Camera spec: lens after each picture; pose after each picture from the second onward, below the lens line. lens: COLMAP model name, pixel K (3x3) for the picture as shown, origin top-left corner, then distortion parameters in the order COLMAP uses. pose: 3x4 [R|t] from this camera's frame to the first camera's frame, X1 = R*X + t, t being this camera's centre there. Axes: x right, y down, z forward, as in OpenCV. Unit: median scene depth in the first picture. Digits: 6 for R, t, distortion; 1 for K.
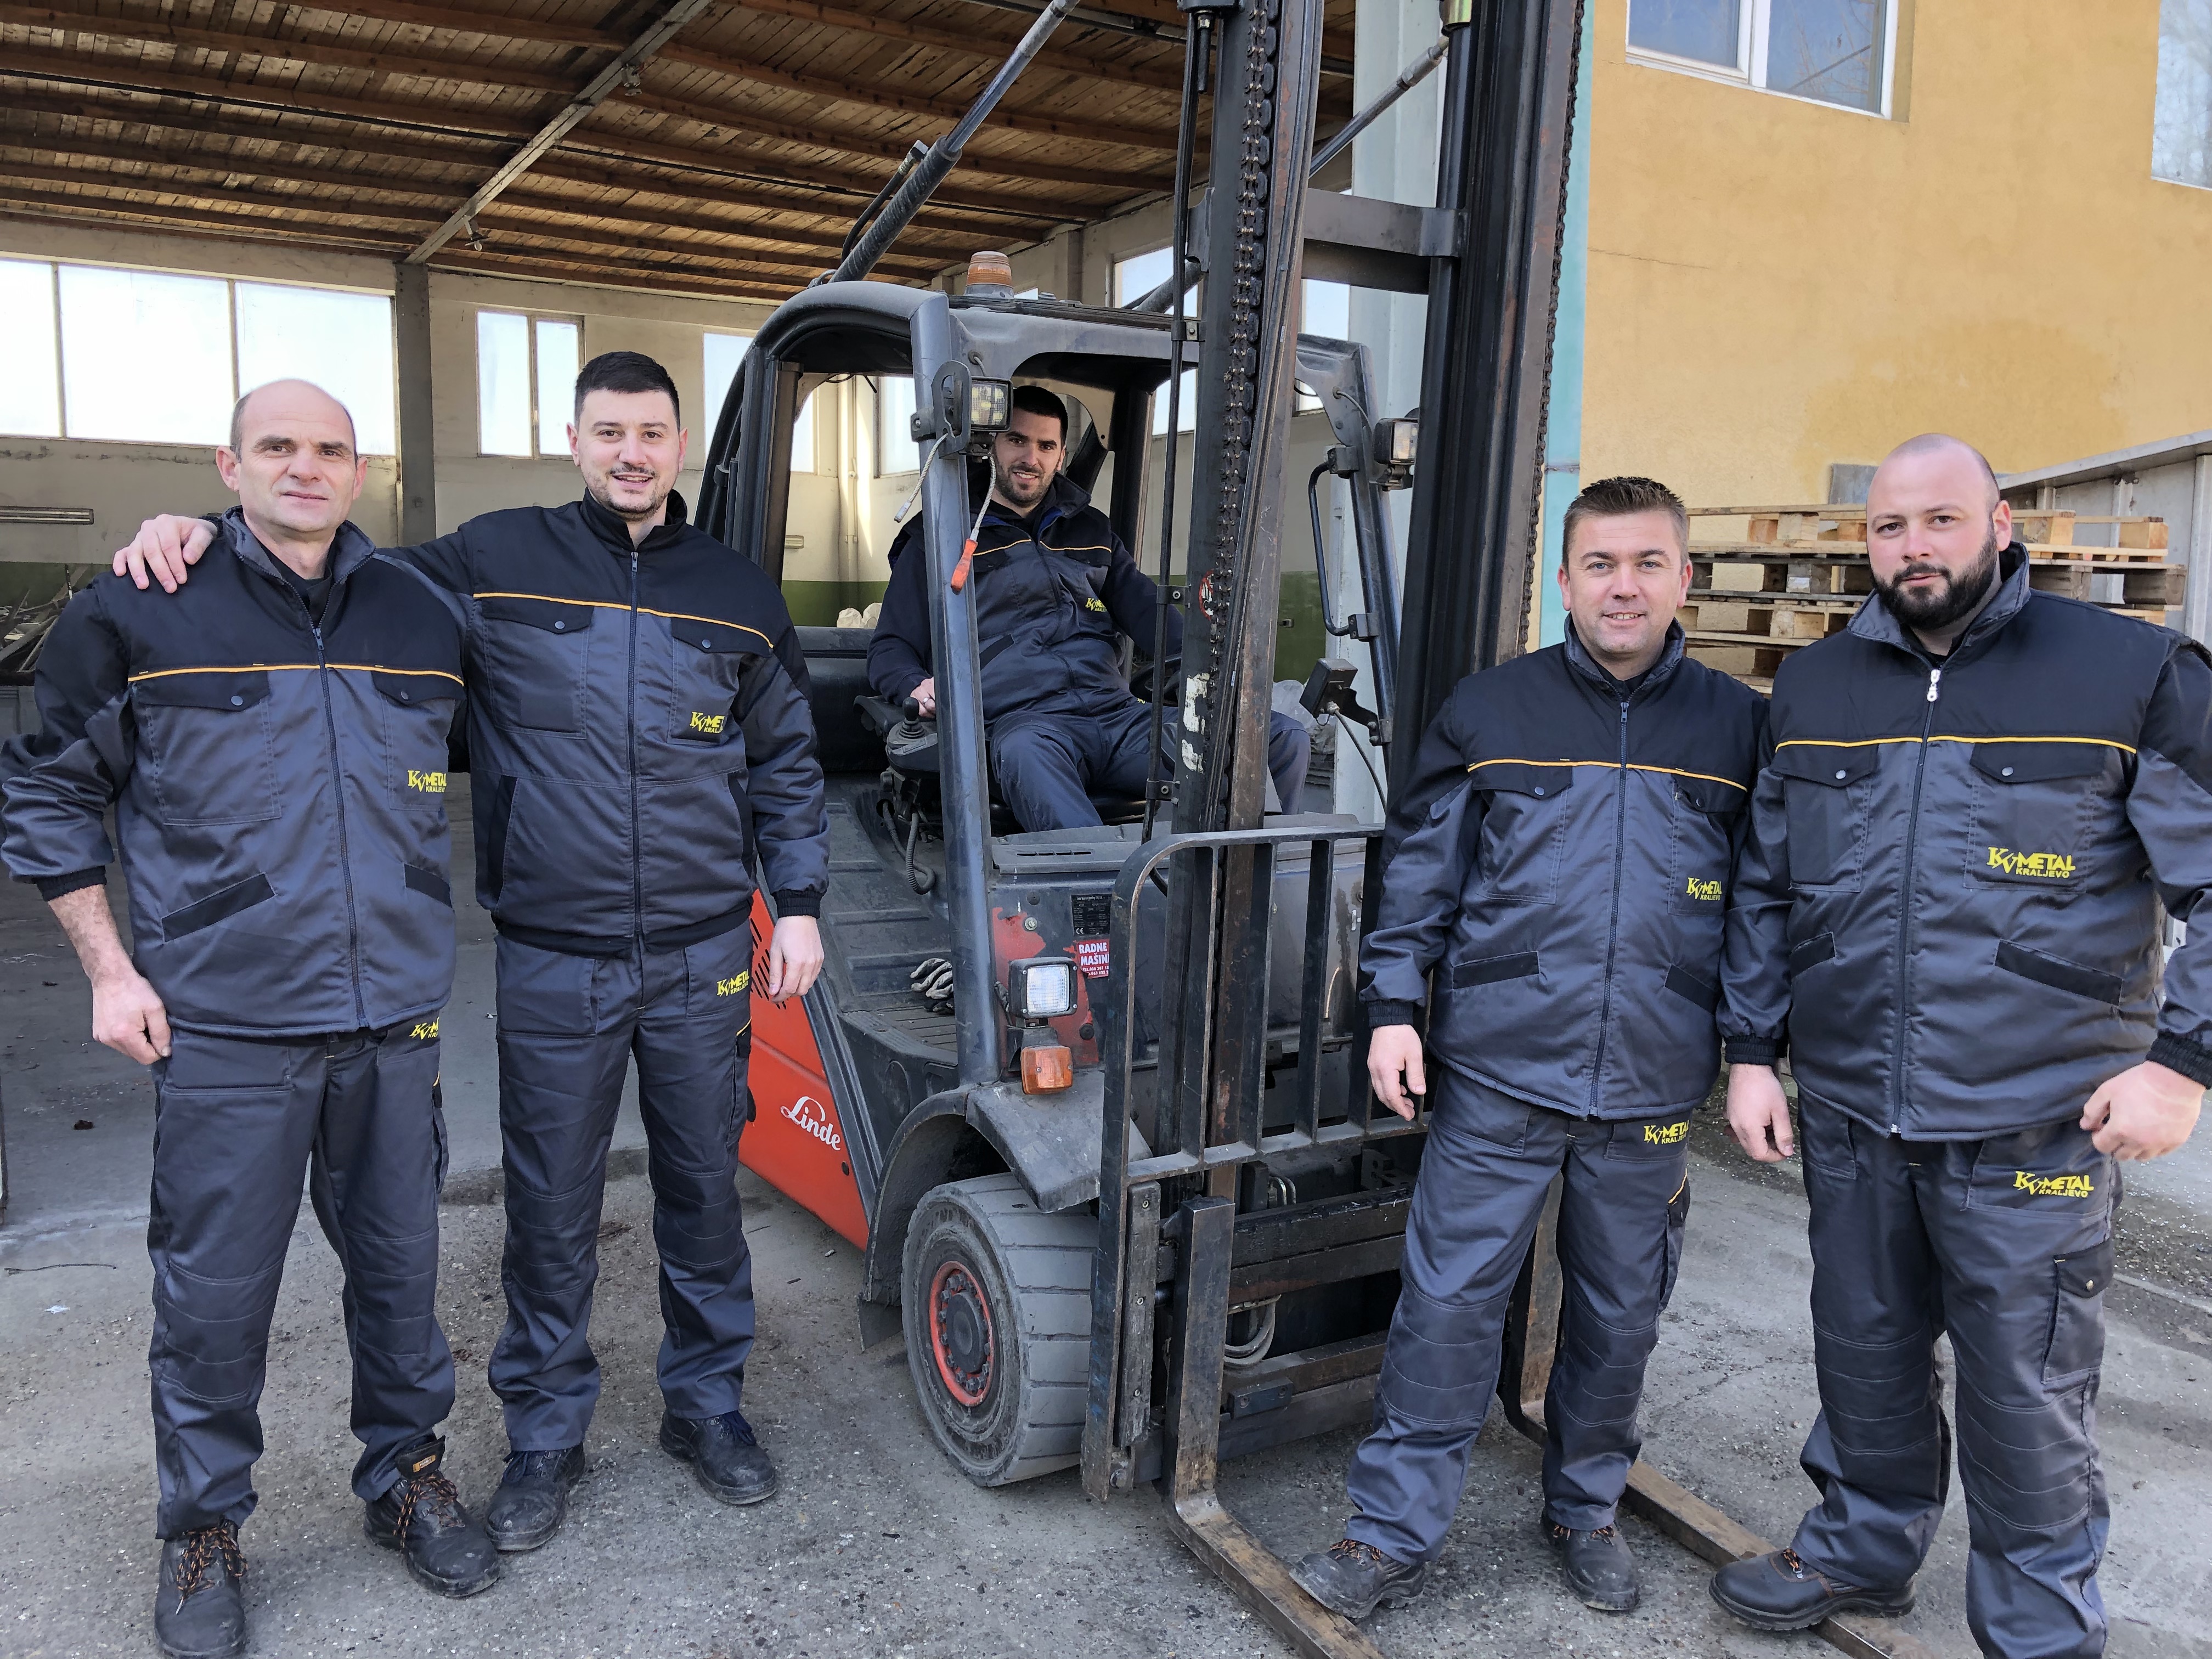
lens RADIAL K [[1763.8, 0, 1100.1], [0, 1763.8, 866.6], [0, 0, 1]] dist [-0.032078, 0.078514]
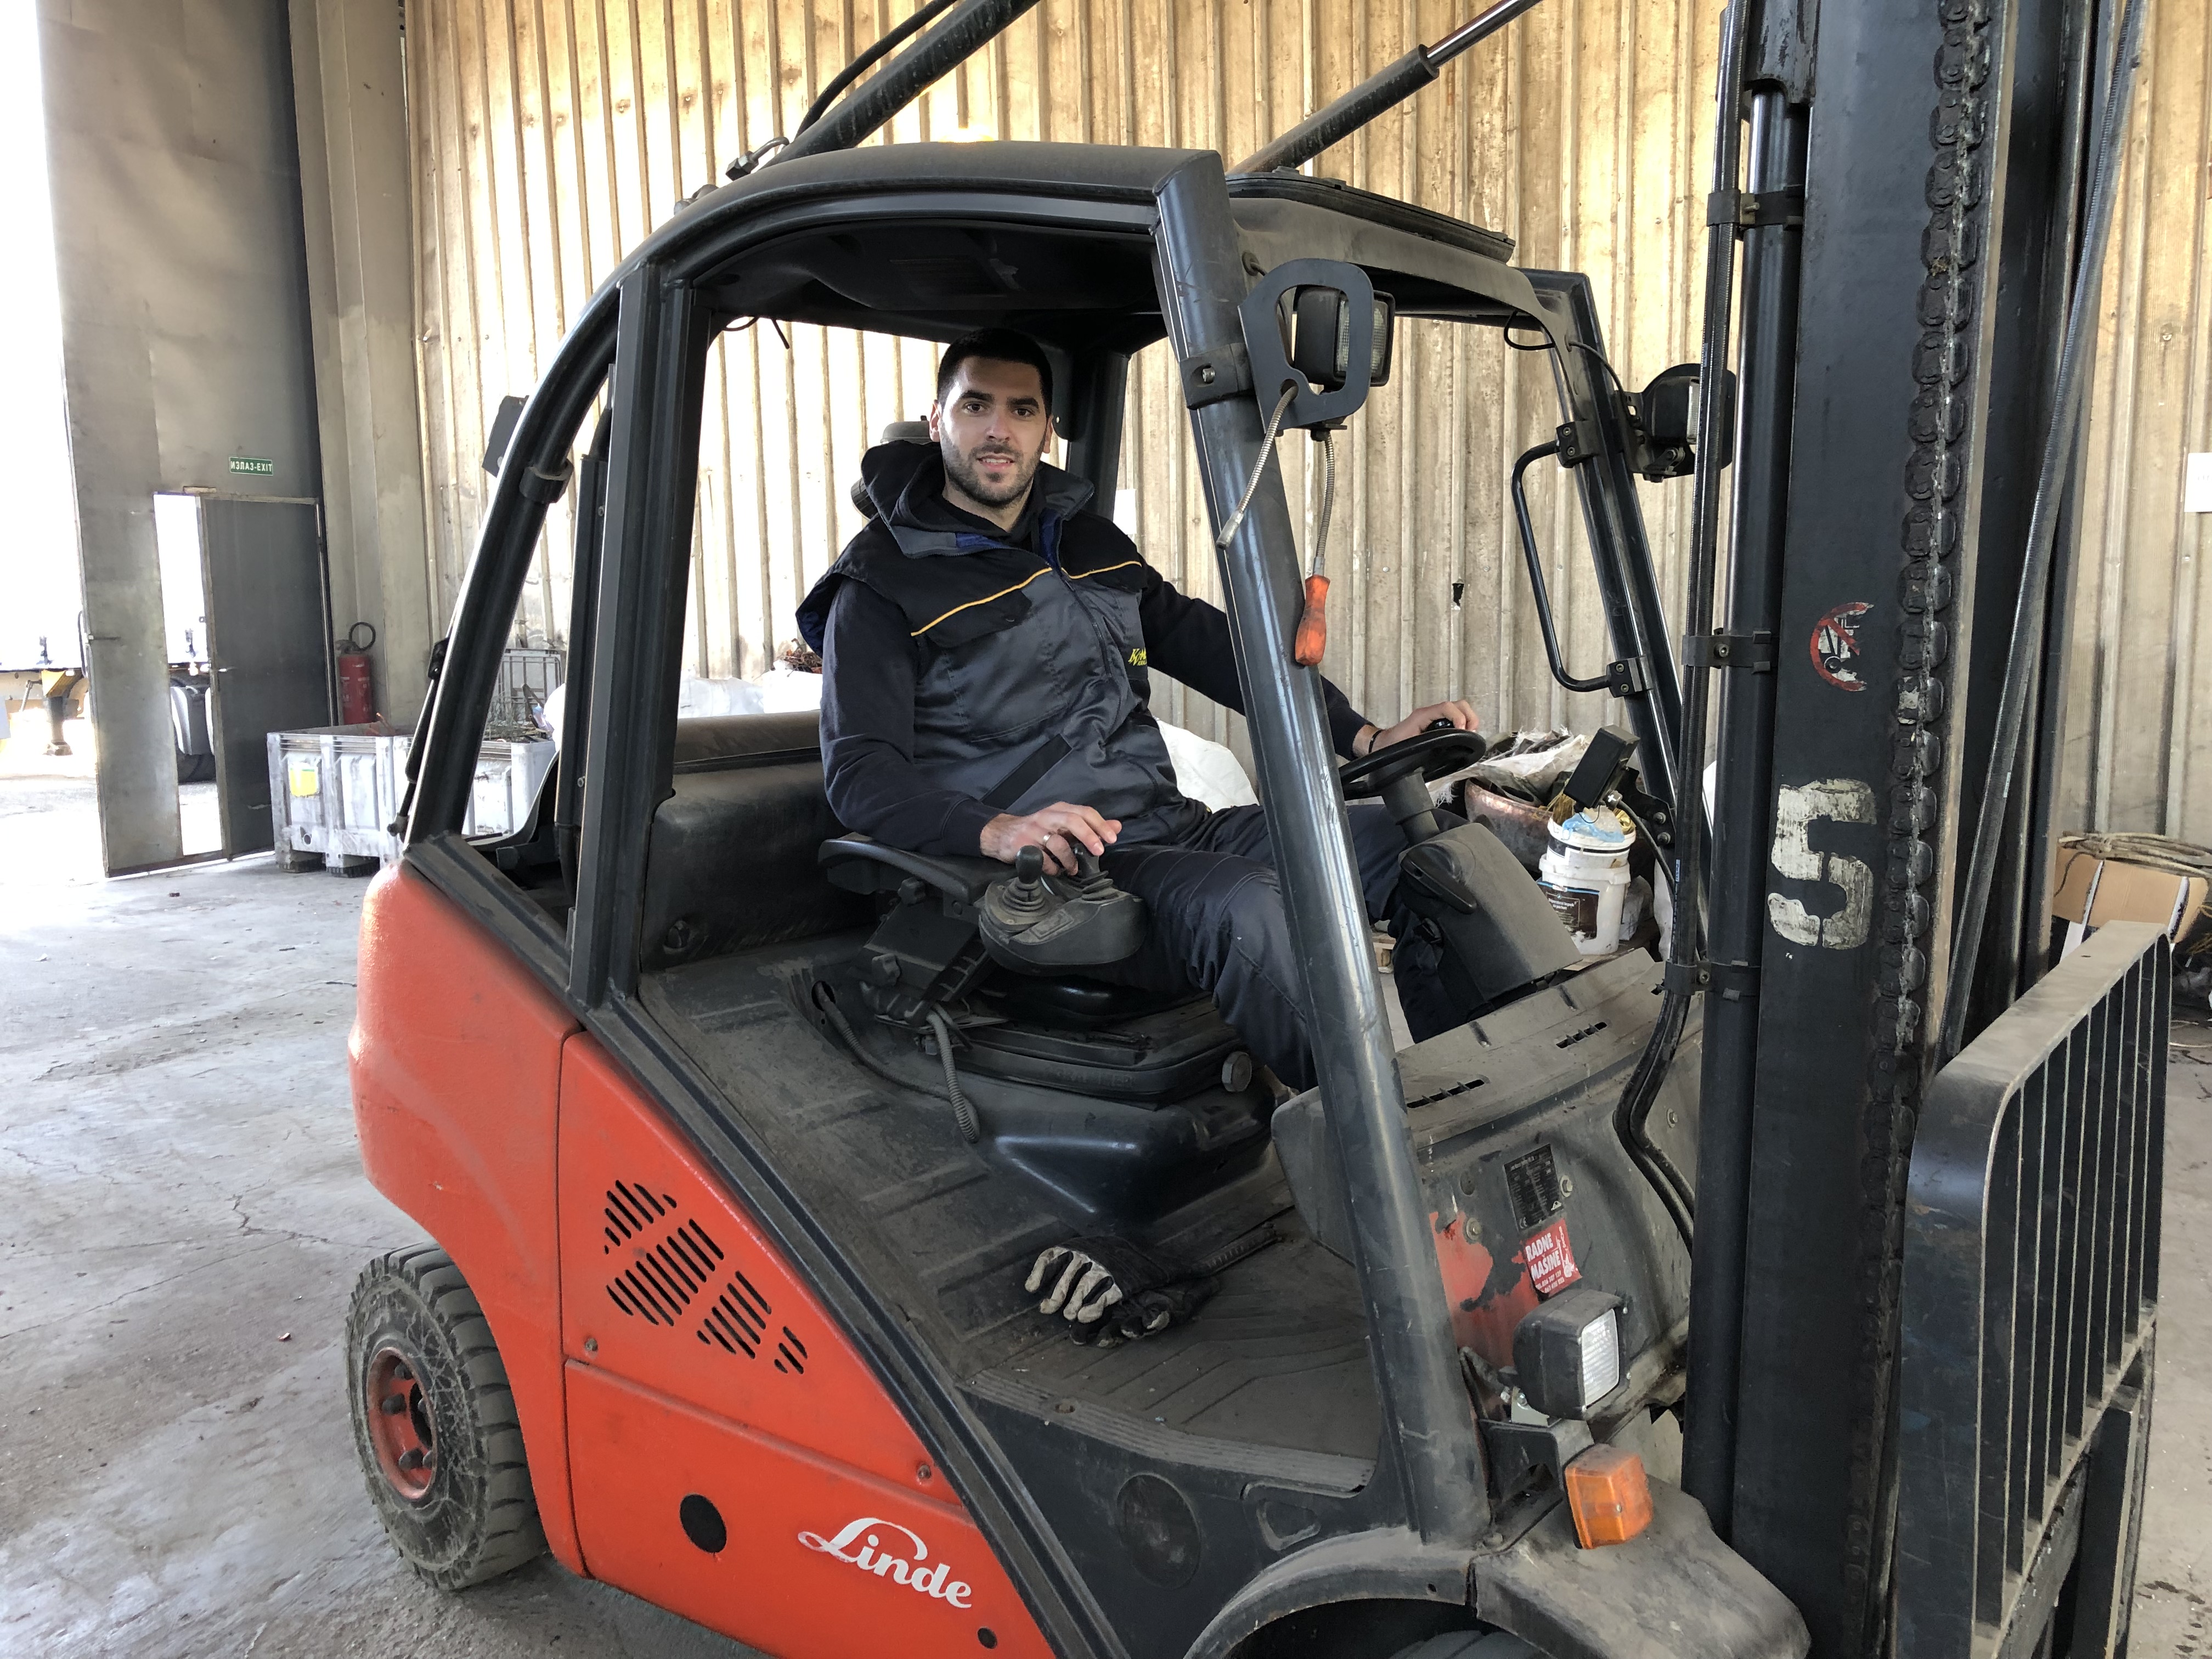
lens RADIAL K [[1726.7, 0, 1106.0], [0, 1726.7, 829.5], [0, 0, 1]] dist [-0.106680, 0.068530]
pose [[0.924441, -0.087344, 0.371187, -0.292084], [0.099467, 0.994948, -0.013601, -0.085633], [-0.368124, 0.049494, 0.928458, 0.442292]]
